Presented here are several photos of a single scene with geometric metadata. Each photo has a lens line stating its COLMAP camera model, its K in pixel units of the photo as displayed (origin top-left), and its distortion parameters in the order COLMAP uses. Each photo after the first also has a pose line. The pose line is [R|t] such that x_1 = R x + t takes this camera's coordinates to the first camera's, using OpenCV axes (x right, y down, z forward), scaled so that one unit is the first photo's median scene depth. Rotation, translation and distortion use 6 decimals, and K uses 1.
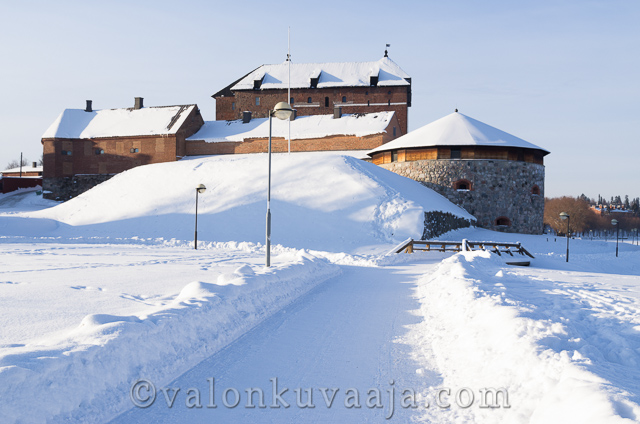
lens RADIAL K [[785.0, 0, 320.0], [0, 785.0, 212.0], [0, 0, 1]] dist [-0.004807, -0.002624]
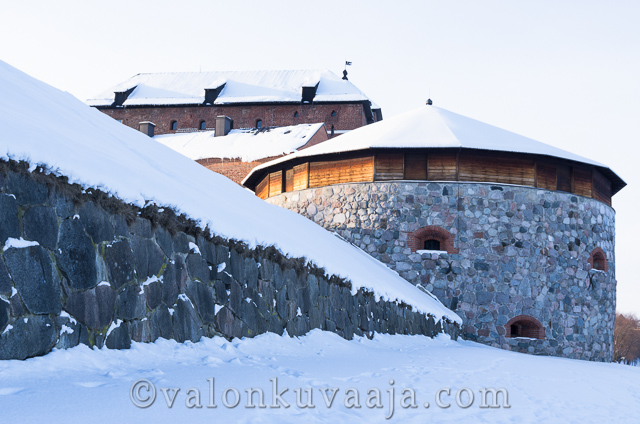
lens RADIAL K [[804.2, 0, 320.0], [0, 804.2, 212.0], [0, 0, 1]] dist [-0.014947, -0.022770]
pose [[0.999388, 0.025197, -0.024250, 0.130311], [-0.028486, 0.988787, -0.146594, 0.016825], [0.020285, 0.147195, 0.988900, 0.555840]]
